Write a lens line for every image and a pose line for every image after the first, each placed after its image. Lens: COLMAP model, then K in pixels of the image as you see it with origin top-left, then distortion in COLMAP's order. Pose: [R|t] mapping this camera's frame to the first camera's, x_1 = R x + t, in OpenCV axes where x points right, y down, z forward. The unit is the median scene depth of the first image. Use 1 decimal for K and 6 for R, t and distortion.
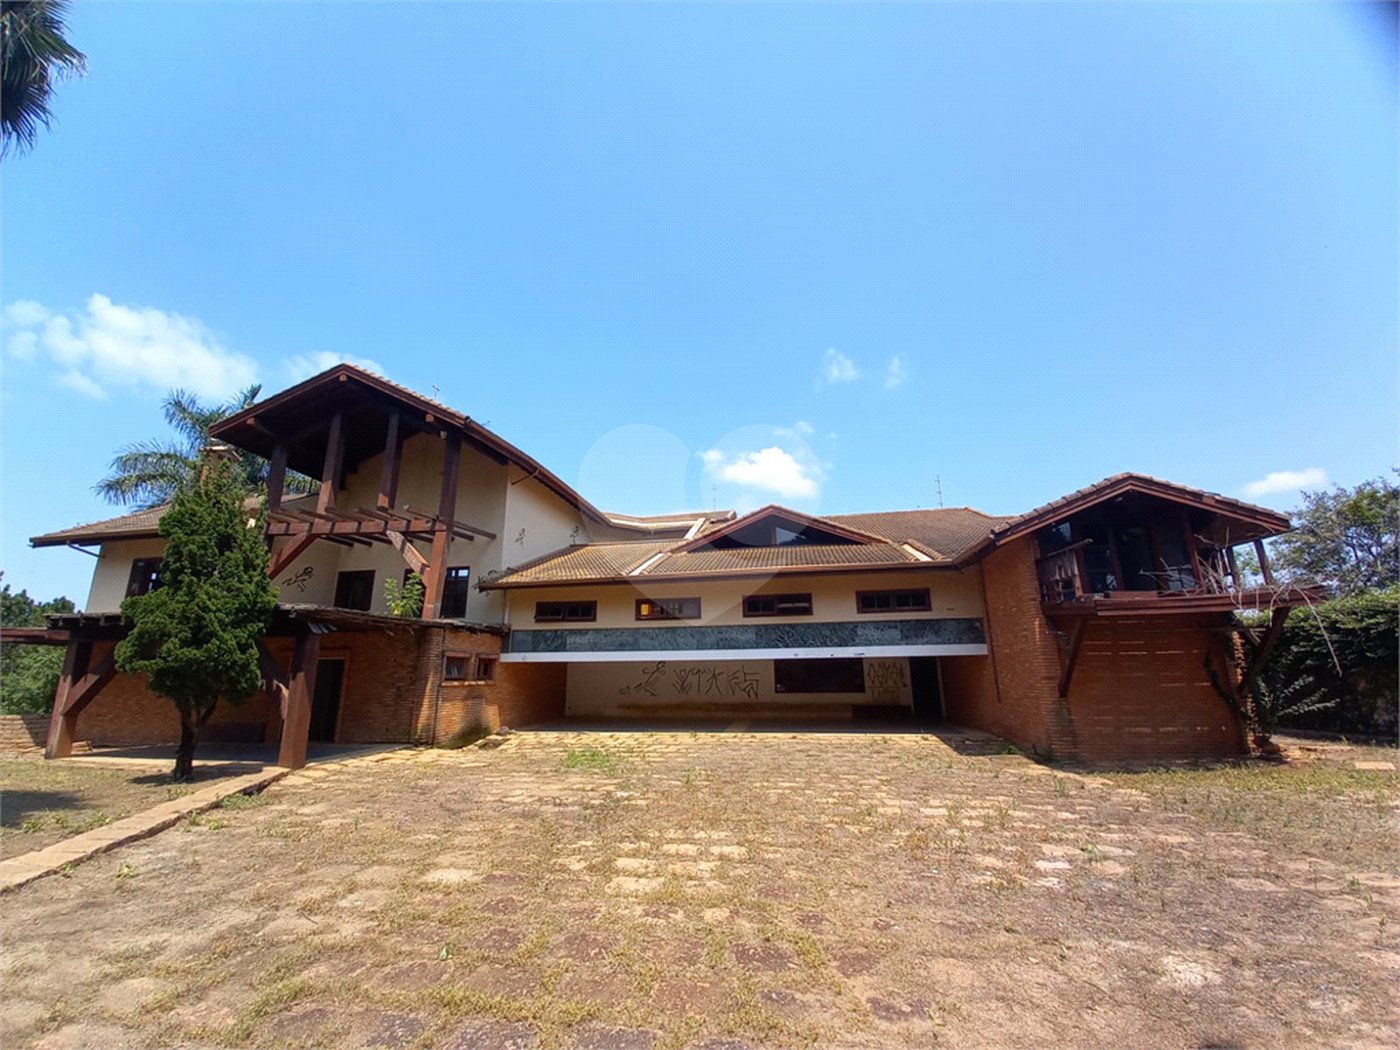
lens RADIAL K [[551.7, 0, 700.0], [0, 551.7, 525.0], [0, 0, 1]] dist [0.000384, -0.002363]
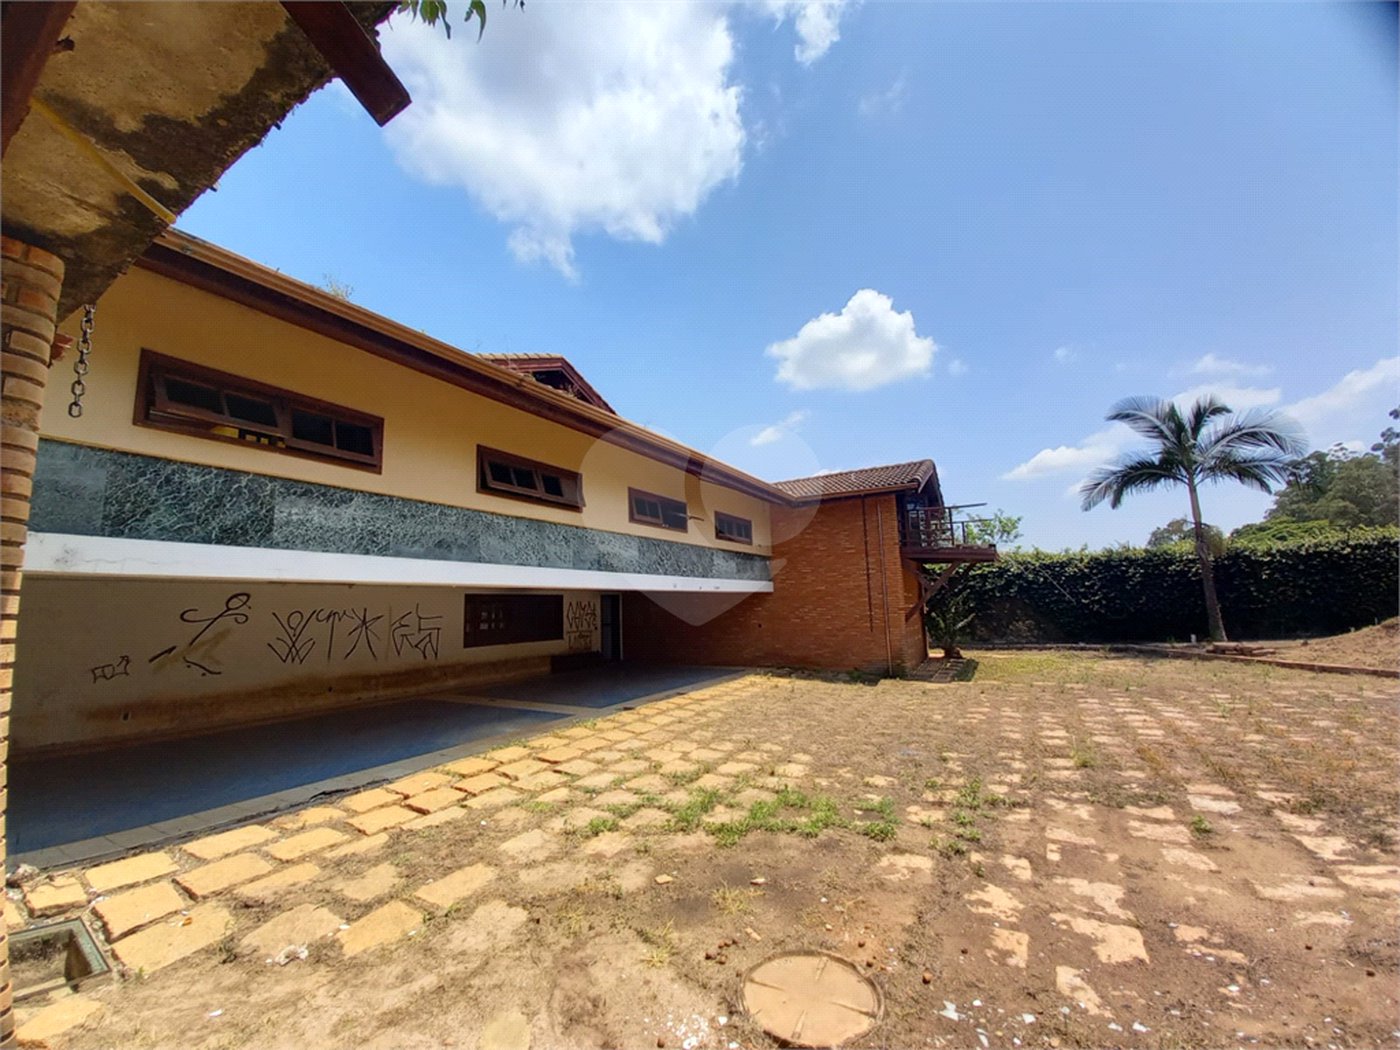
lens RADIAL K [[551.7, 0, 700.0], [0, 551.7, 525.0], [0, 0, 1]] dist [0.000384, -0.002363]
pose [[0.364200, 0.140171, 0.920712, -0.441651], [-0.219144, 0.973749, -0.061560, 0.185697], [-0.905171, -0.179348, 0.385357, 0.673412]]
